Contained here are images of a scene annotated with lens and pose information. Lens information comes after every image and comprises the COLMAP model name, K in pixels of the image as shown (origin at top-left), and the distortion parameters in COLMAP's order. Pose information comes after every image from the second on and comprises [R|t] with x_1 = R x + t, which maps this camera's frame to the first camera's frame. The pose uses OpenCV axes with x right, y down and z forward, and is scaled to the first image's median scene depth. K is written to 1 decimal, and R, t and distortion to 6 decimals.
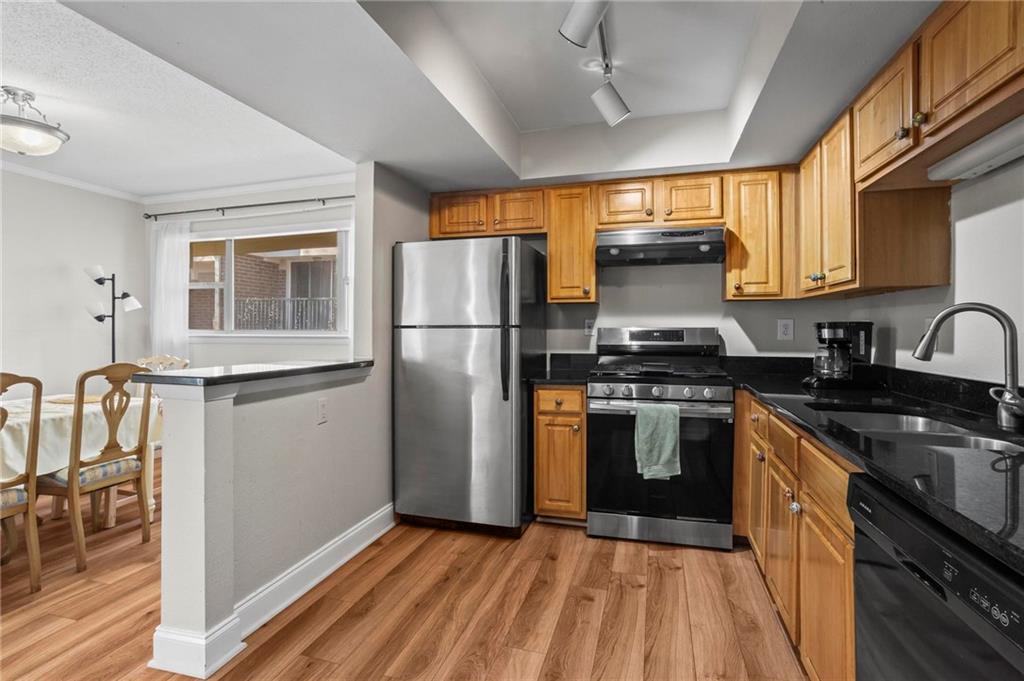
lens RADIAL K [[499.9, 0, 501.5], [0, 499.9, 327.4], [0, 0, 1]] dist [-0.047265, 0.022803]
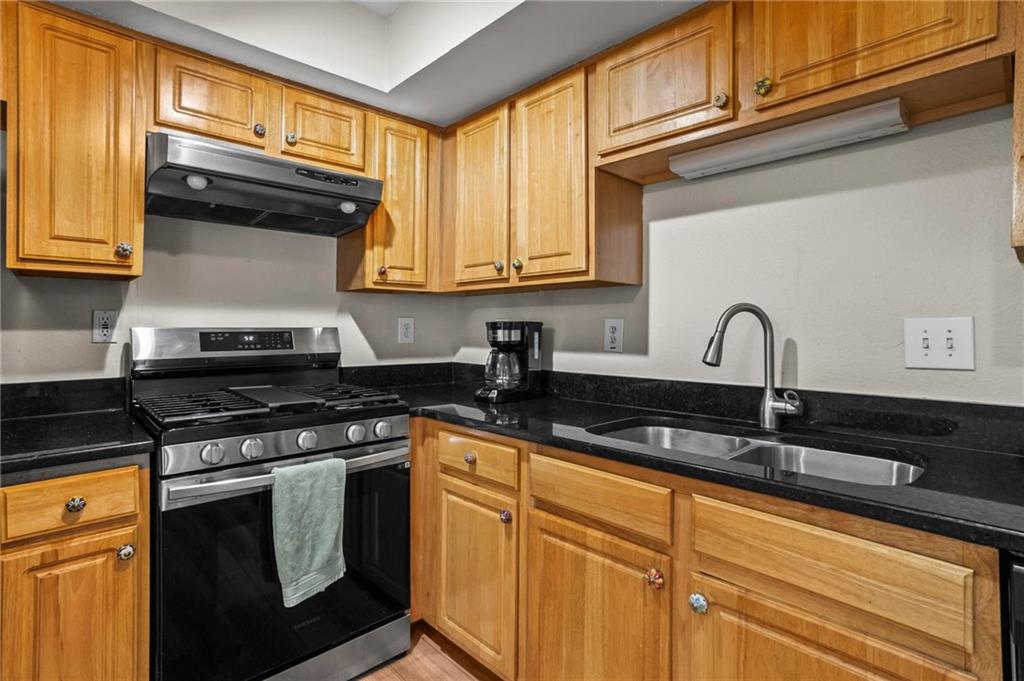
lens RADIAL K [[499.9, 0, 497.7], [0, 499.9, 321.5], [0, 0, 1]] dist [-0.047265, 0.022803]
pose [[0.505925, 0.013530, 0.862471, -0.061292], [-0.003648, 0.999902, -0.013547, 0.000466], [-0.862570, 0.003707, 0.505924, 0.491473]]
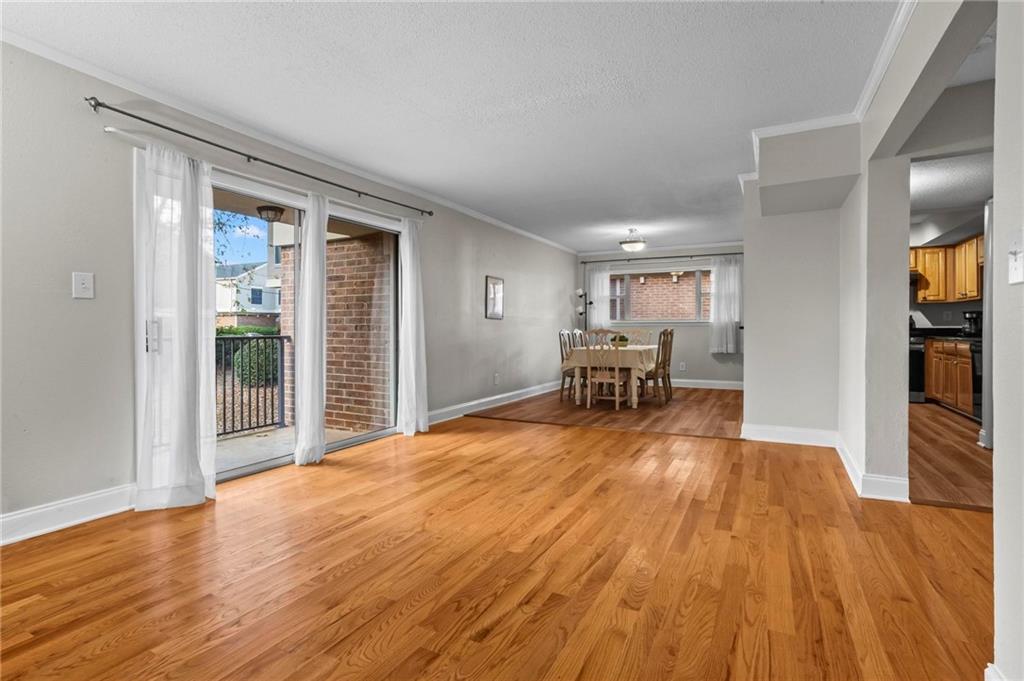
lens RADIAL K [[499.9, 0, 490.1], [0, 499.9, 331.4], [0, 0, 1]] dist [-0.047265, 0.022803]
pose [[0.978282, 0.000713, -0.207278, -1.059689], [-0.000857, 0.999999, -0.000604, 0.083708], [0.207277, 0.000769, 0.978282, -1.698463]]
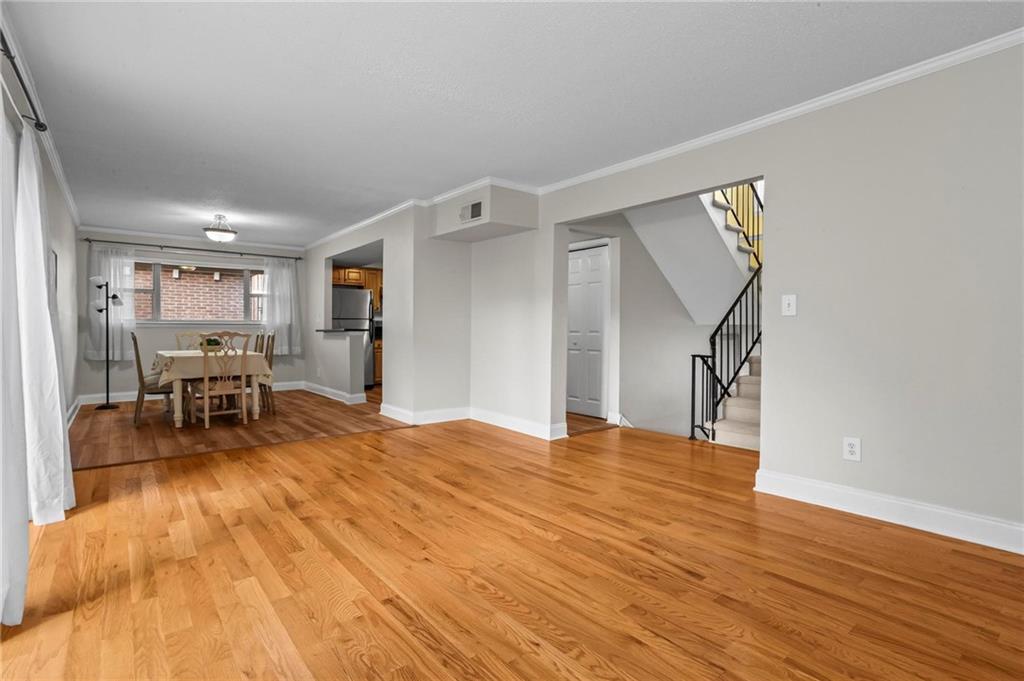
lens RADIAL K [[499.9, 0, 494.0], [0, 499.9, 338.4], [0, 0, 1]] dist [-0.047265, 0.022803]
pose [[0.576220, -0.007762, 0.817258, -1.957825], [0.000344, 0.999957, 0.009255, 0.081868], [-0.817295, -0.005051, 0.576198, -1.308456]]
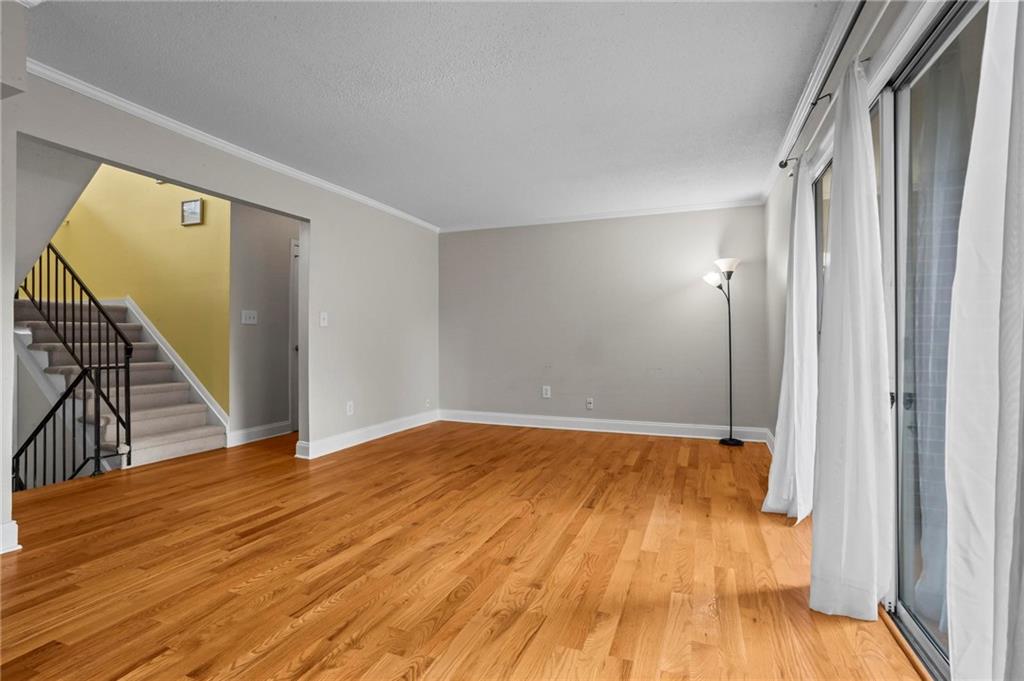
lens RADIAL K [[499.9, 0, 513.6], [0, 499.9, 337.1], [0, 0, 1]] dist [-0.047265, 0.022803]
pose [[-0.997888, -0.002235, 0.064912, -1.401575], [-0.002128, 0.999996, 0.001709, 0.071221], [-0.064915, 0.001567, -0.997890, 0.278835]]
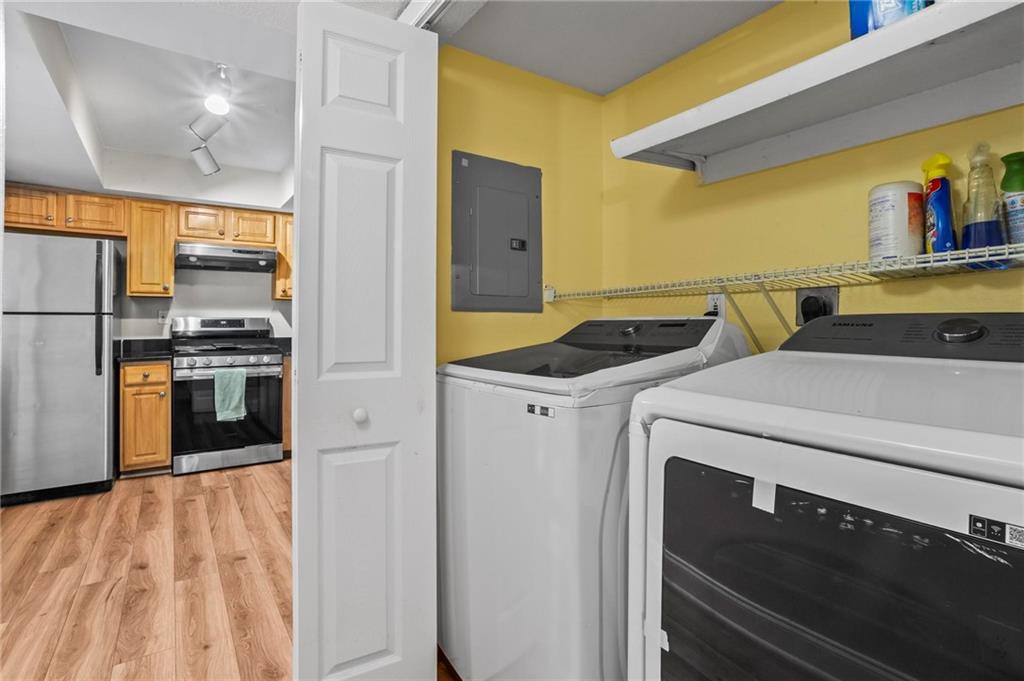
lens RADIAL K [[499.9, 0, 498.1], [0, 499.9, 314.4], [0, 0, 1]] dist [-0.047265, 0.022803]
pose [[0.630380, 0.015332, 0.776136, -0.288511], [0.005066, 0.999702, -0.023862, 0.031567], [-0.776270, 0.018974, 0.630114, -0.467730]]
